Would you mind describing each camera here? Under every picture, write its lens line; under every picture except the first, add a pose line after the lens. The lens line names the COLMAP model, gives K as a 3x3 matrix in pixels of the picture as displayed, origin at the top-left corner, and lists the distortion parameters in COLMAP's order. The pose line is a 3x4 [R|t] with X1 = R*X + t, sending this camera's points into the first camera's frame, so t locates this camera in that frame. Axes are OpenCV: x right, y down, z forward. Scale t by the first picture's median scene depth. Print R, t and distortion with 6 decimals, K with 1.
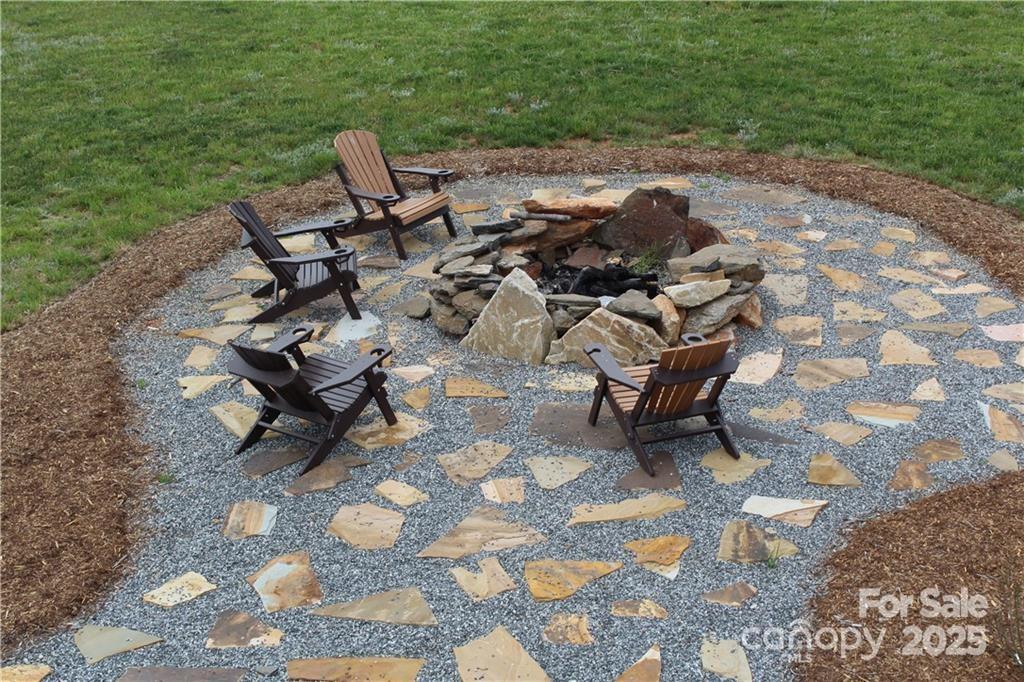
lens RADIAL K [[1702.3, 0, 512.0], [0, 1702.3, 341.0], [0, 0, 1]] dist [0.006309, 0.019578]
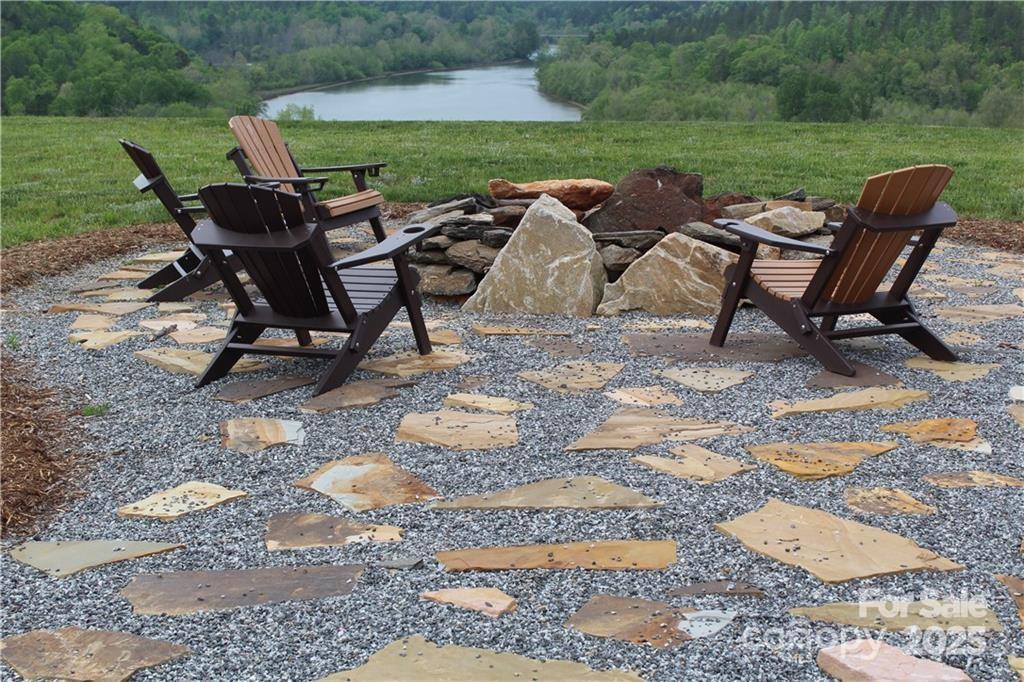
lens RADIAL K [[1702.3, 0, 512.0], [0, 1702.3, 341.0], [0, 0, 1]] dist [0.006309, 0.019578]
pose [[0.981721, -0.008797, 0.190124, -0.153455], [0.048791, 0.977182, -0.206725, 0.171995], [-0.183967, 0.212223, 0.959749, 0.329368]]
